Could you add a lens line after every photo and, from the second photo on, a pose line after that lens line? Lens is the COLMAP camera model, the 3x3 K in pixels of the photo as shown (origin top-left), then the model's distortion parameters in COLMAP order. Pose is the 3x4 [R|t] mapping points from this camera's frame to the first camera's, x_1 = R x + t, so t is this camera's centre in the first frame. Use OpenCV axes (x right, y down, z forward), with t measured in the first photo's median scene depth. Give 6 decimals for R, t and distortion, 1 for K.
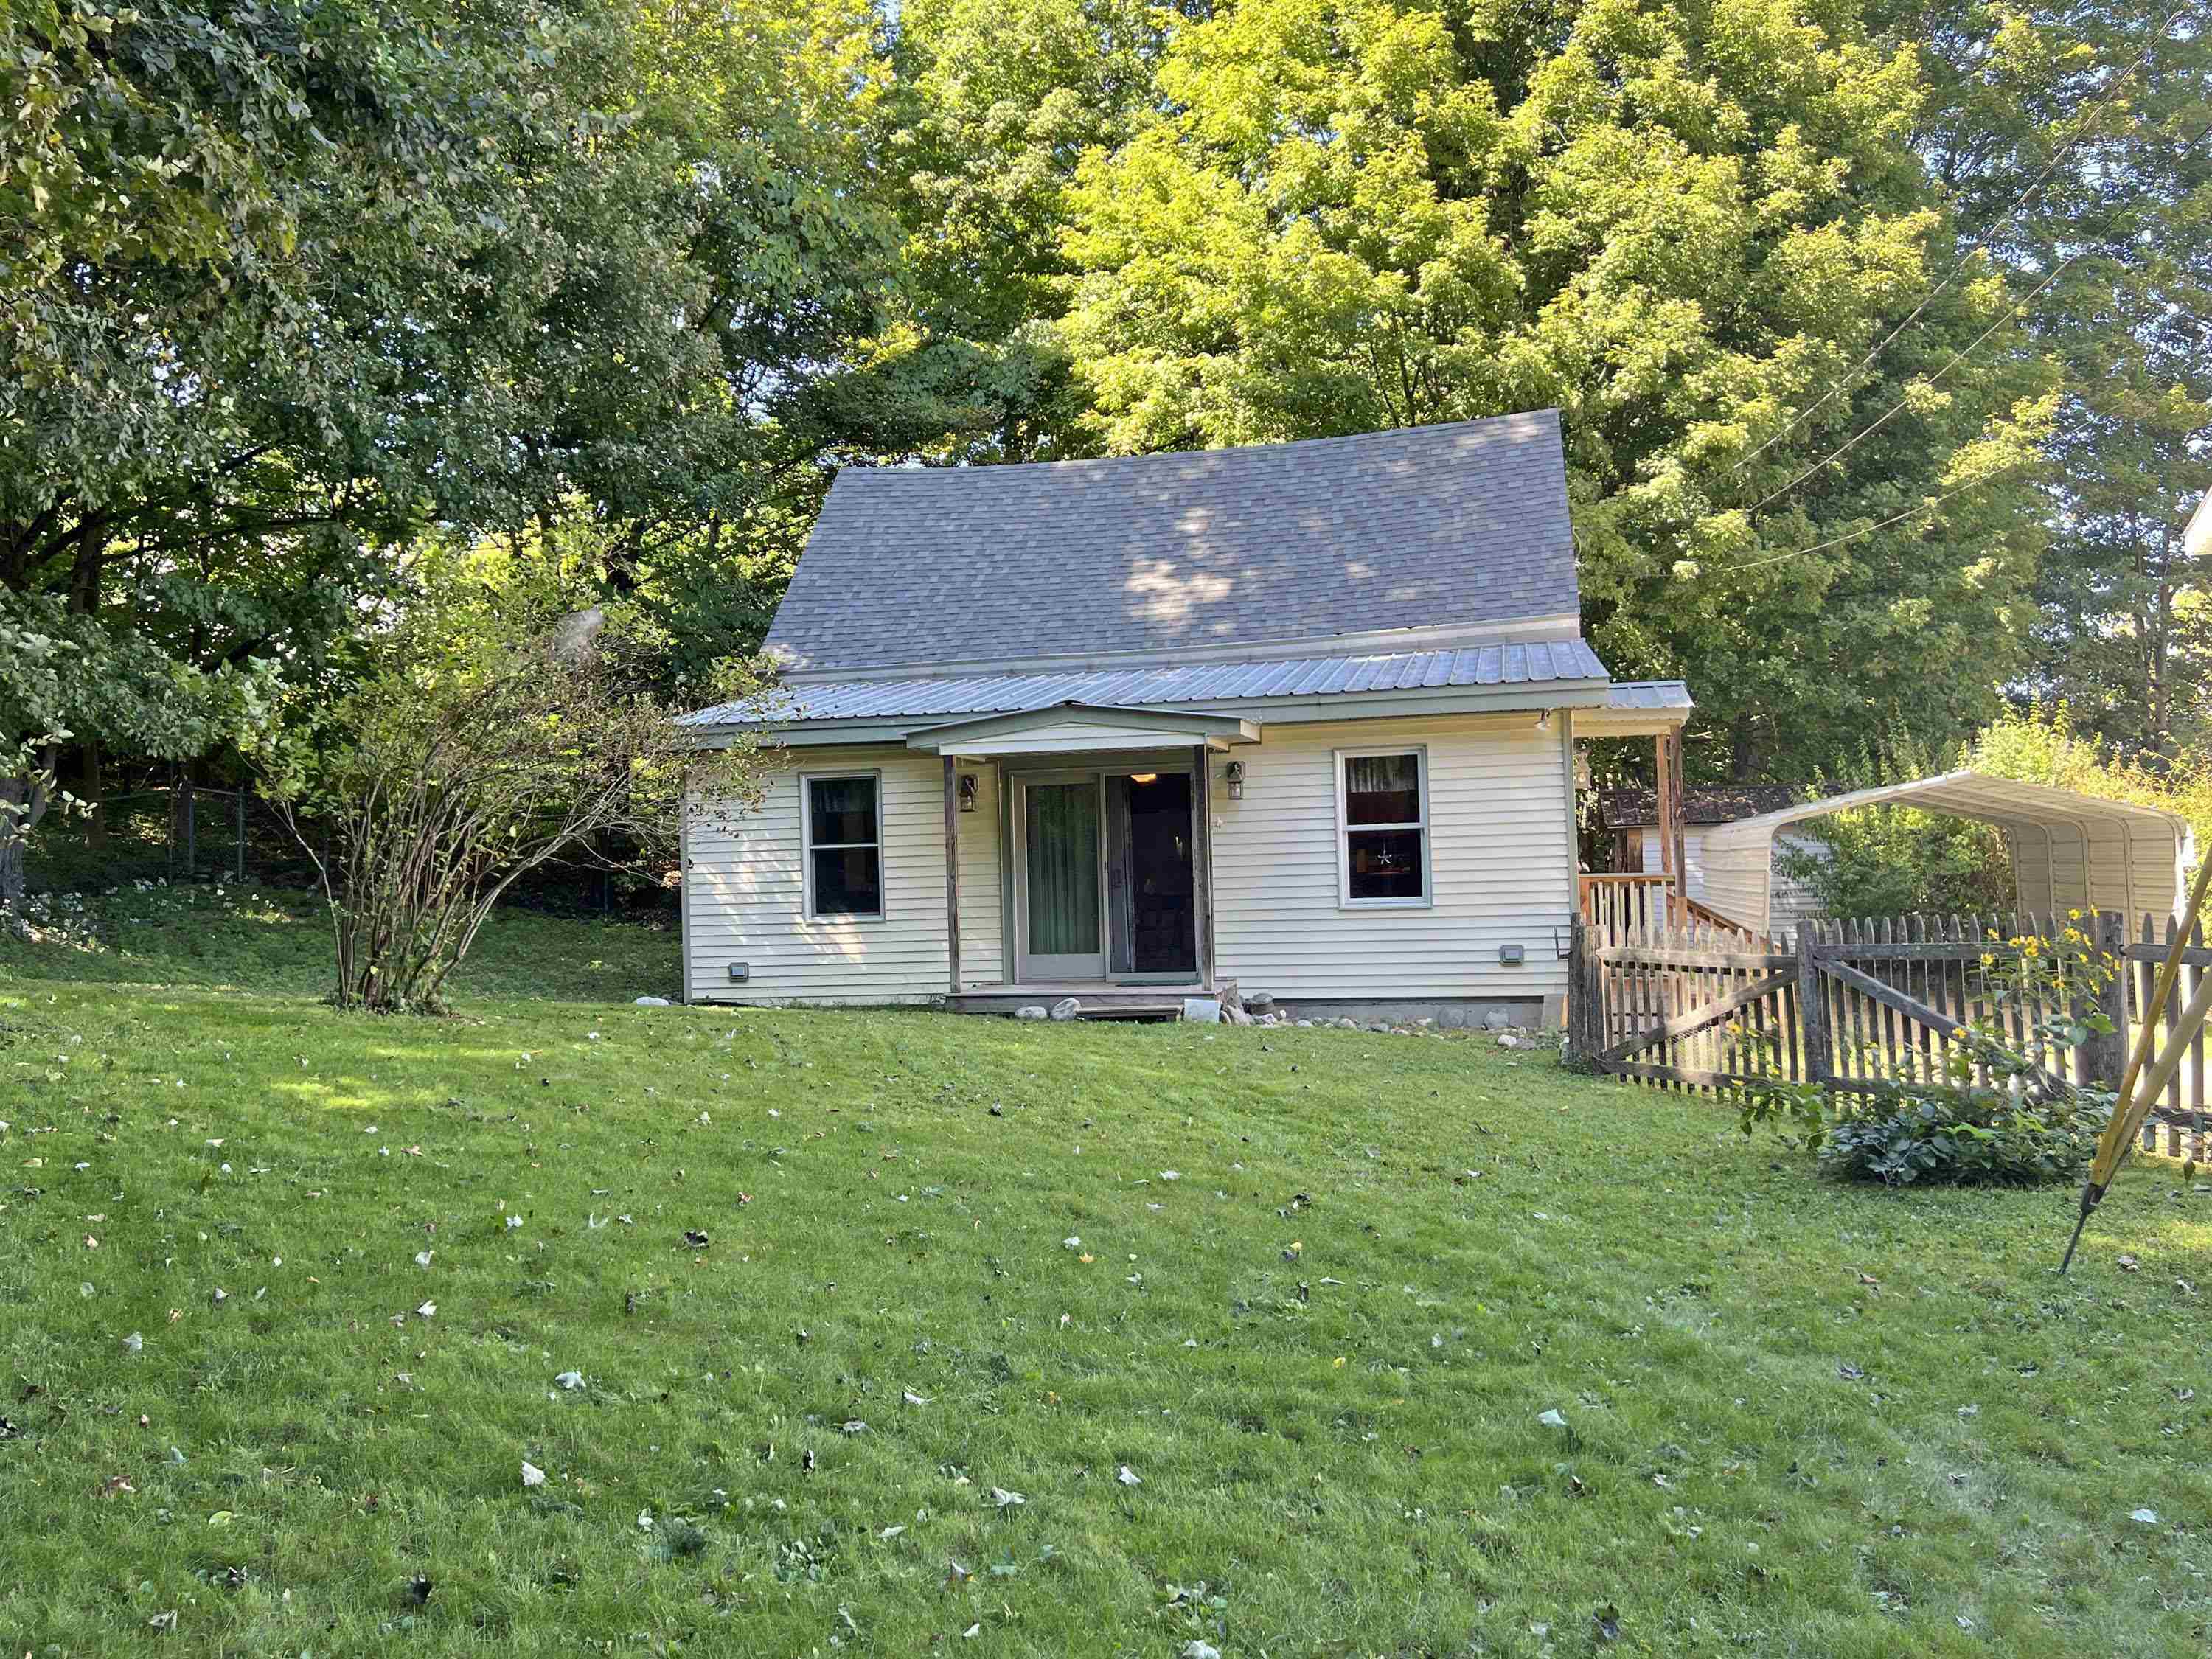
lens RADIAL K [[1652.8, 0, 1106.0], [0, 1652.8, 829.5], [0, 0, 1]] dist [0.002922, 0.006787]
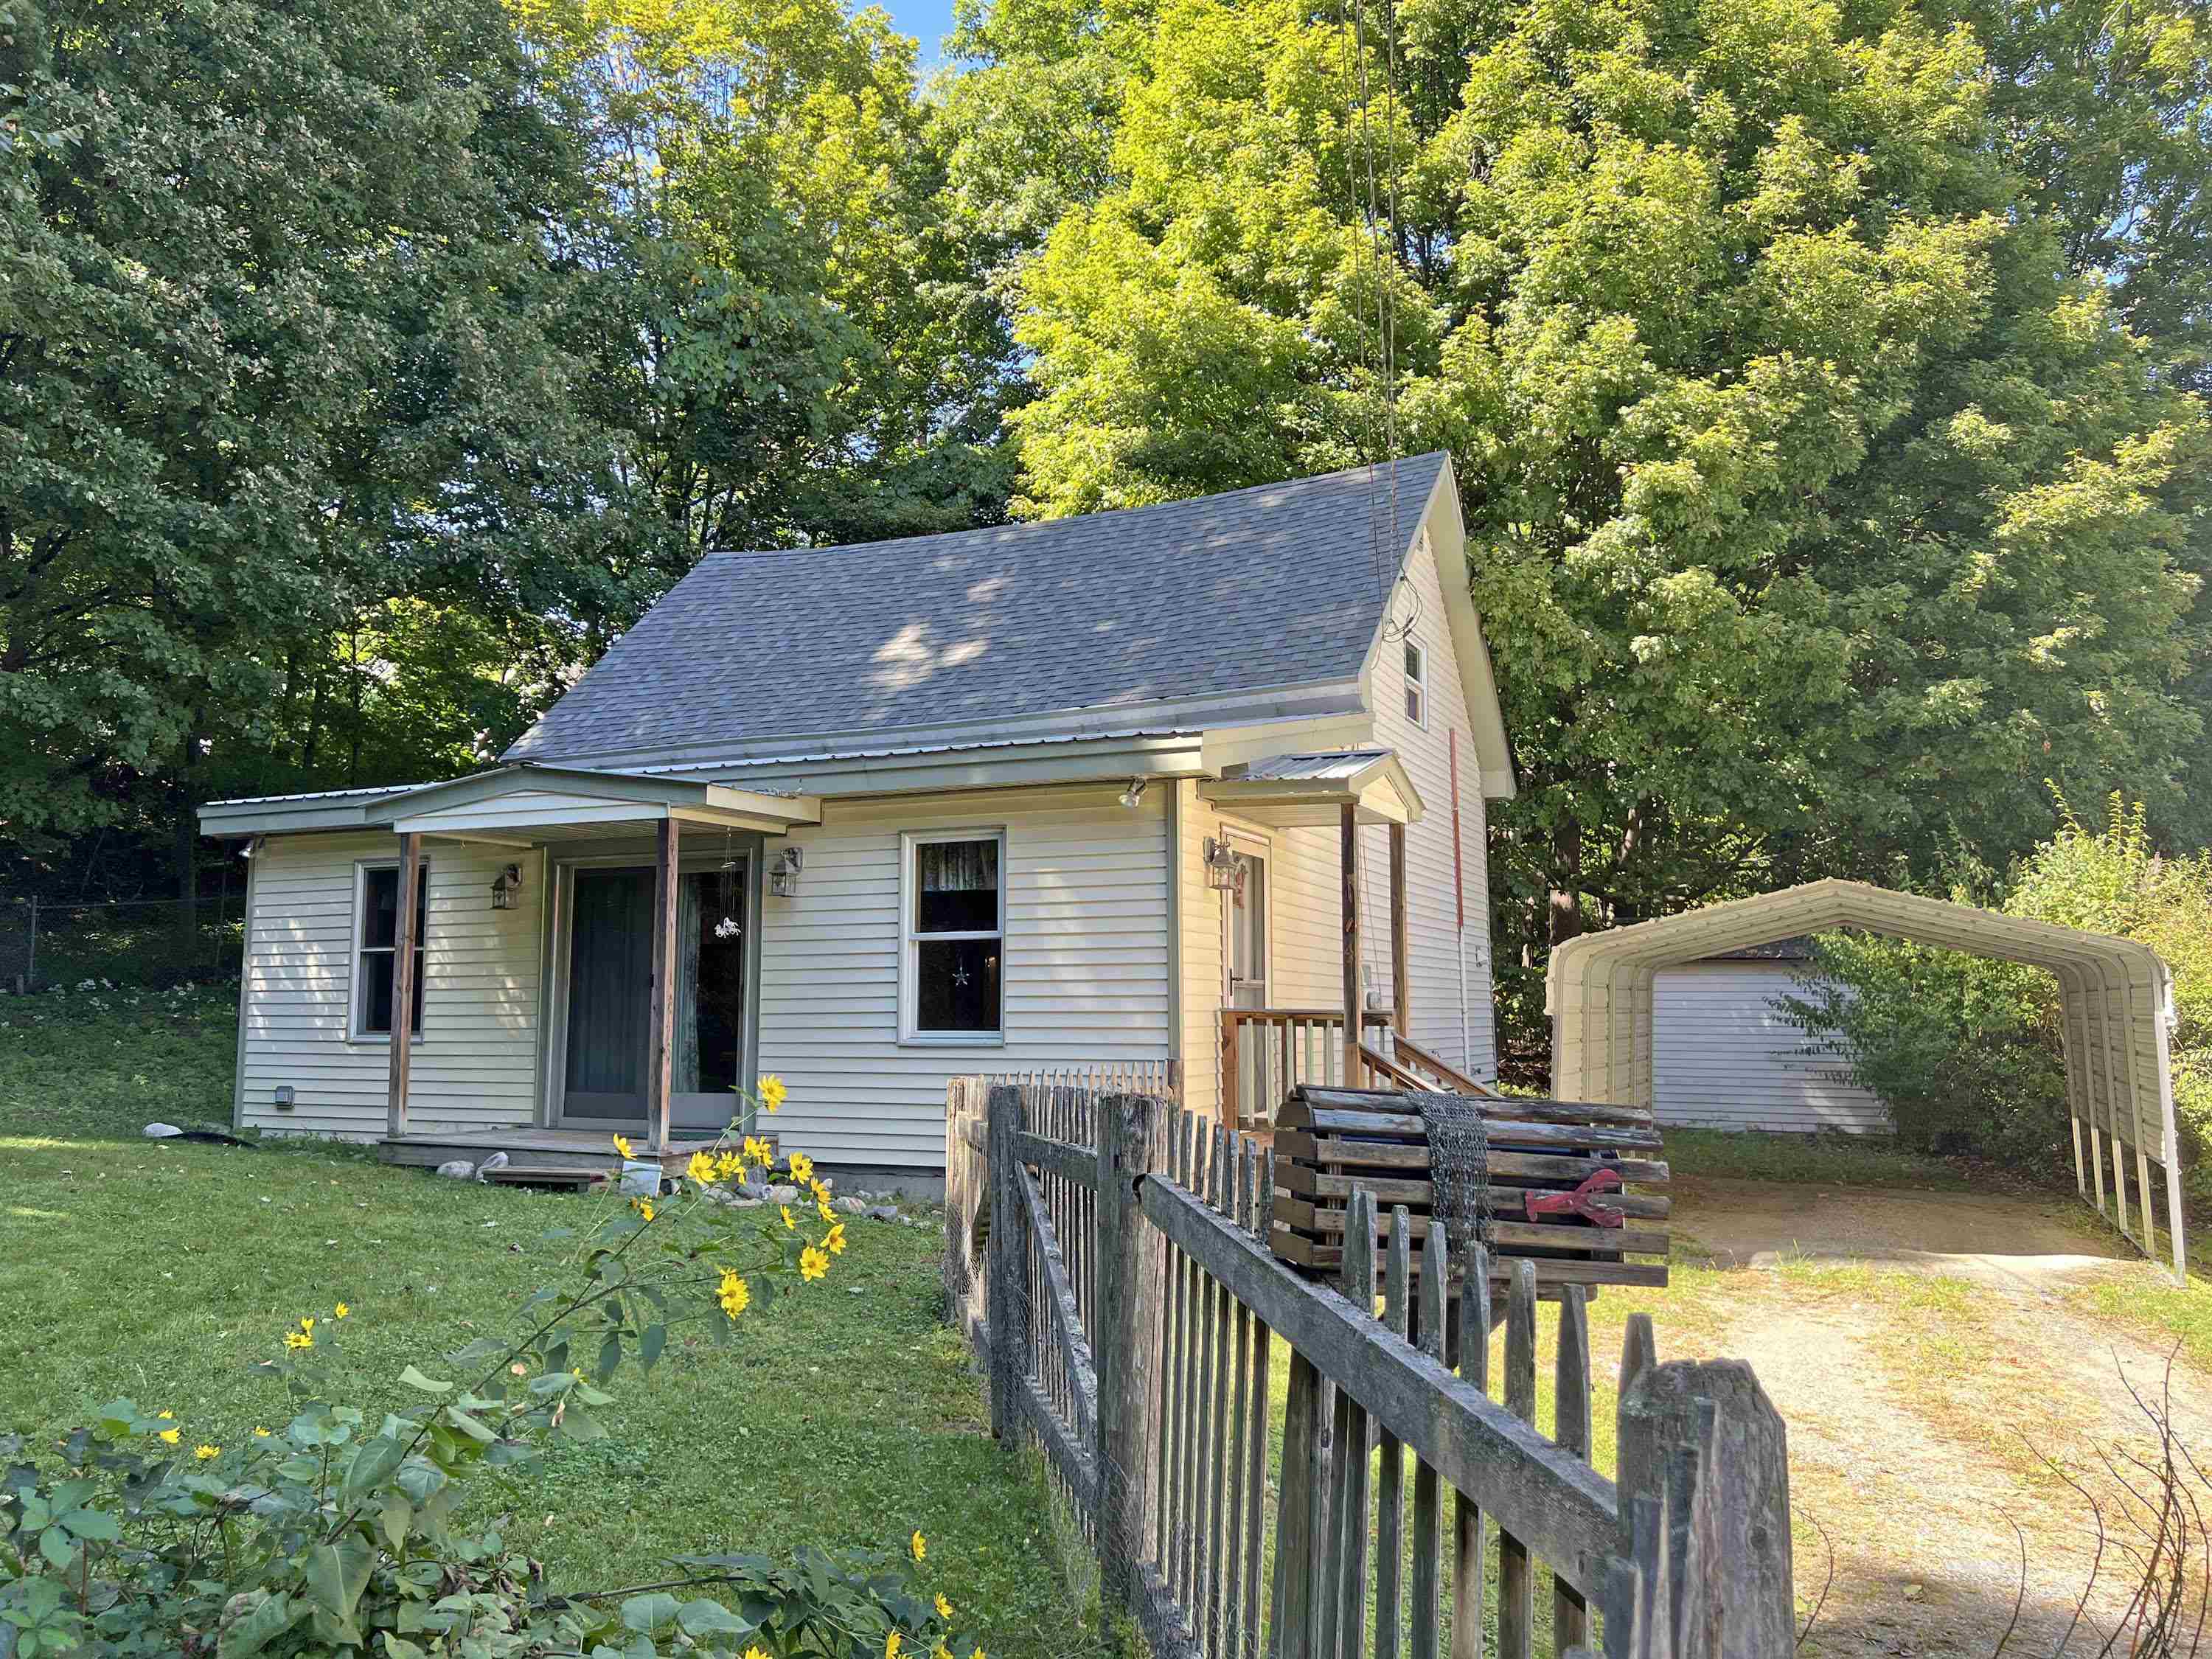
lens RADIAL K [[1518.1, 0, 1106.0], [0, 1518.1, 829.5], [0, 0, 1]] dist [0.058715, -0.052223]
pose [[0.981539, 0.008064, -0.191090, 0.238387], [-0.024734, 0.996073, -0.085016, 0.004830], [0.189654, 0.088173, 0.977884, 0.219636]]
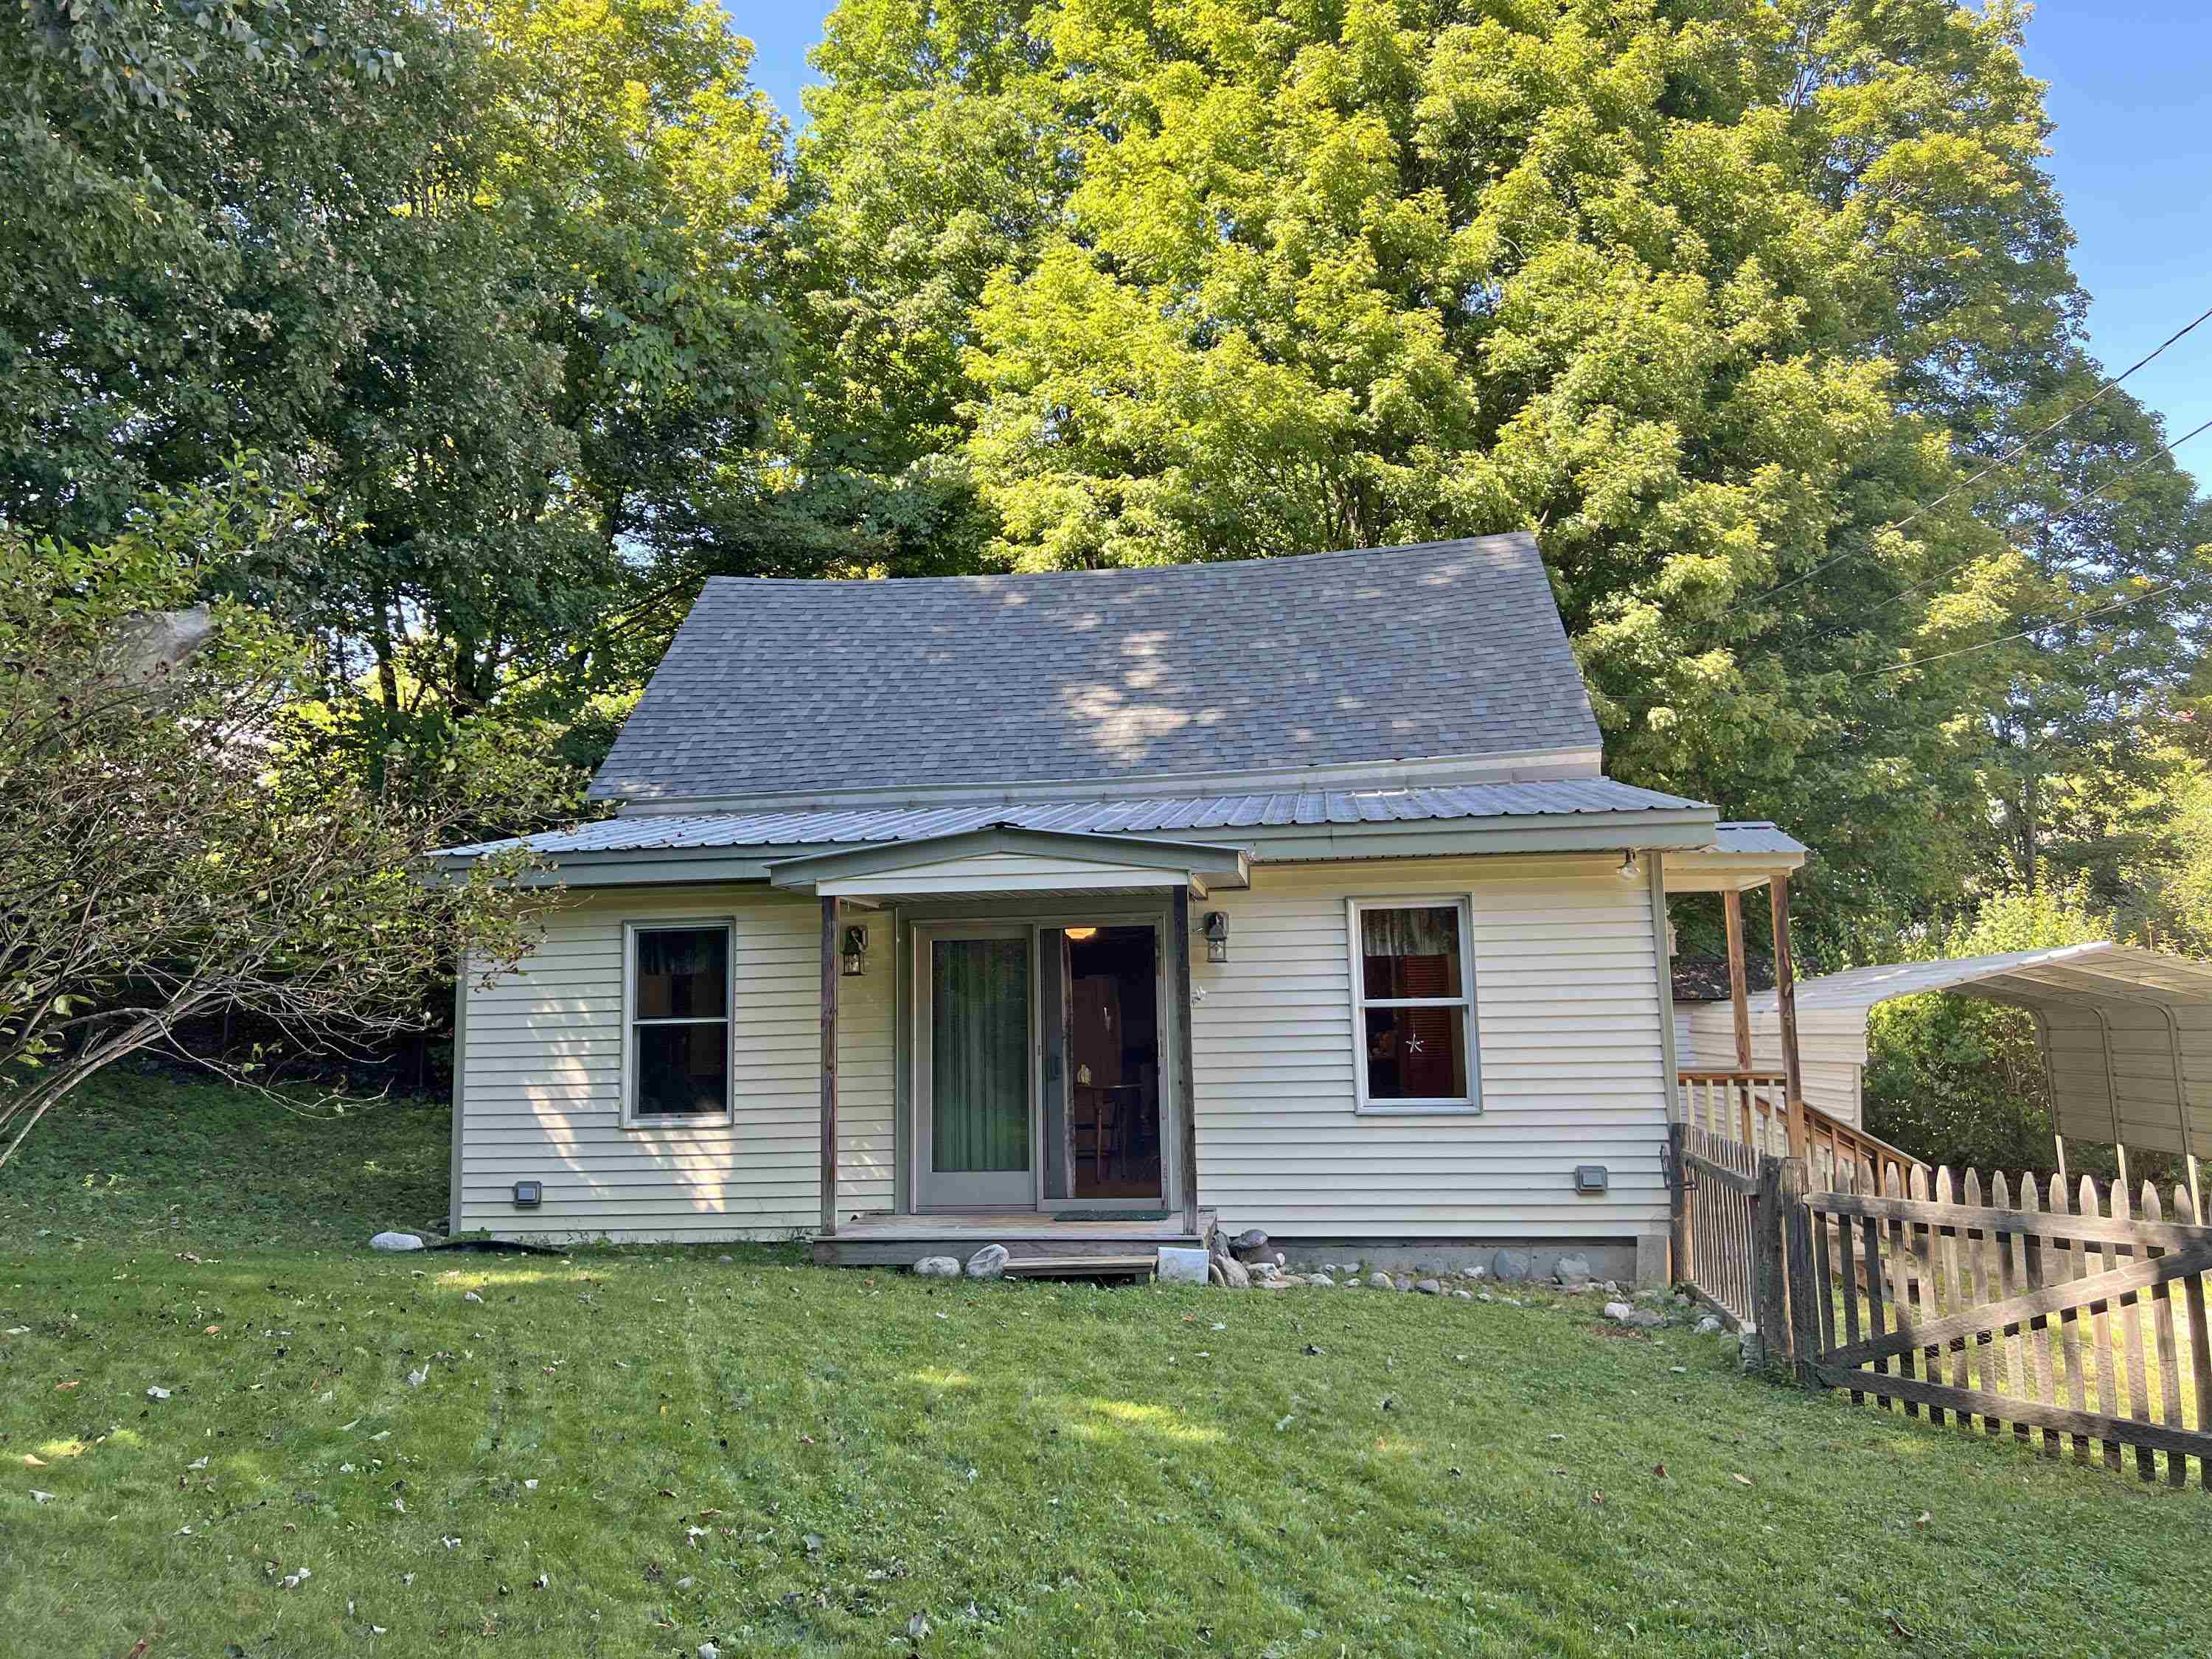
lens RADIAL K [[1518.1, 0, 1106.0], [0, 1518.1, 829.5], [0, 0, 1]] dist [0.058715, -0.052223]
pose [[0.996159, 0.019405, 0.085383, -0.020527], [-0.009811, 0.993730, -0.111377, -0.000790], [-0.087009, 0.110112, 0.990103, 0.209400]]
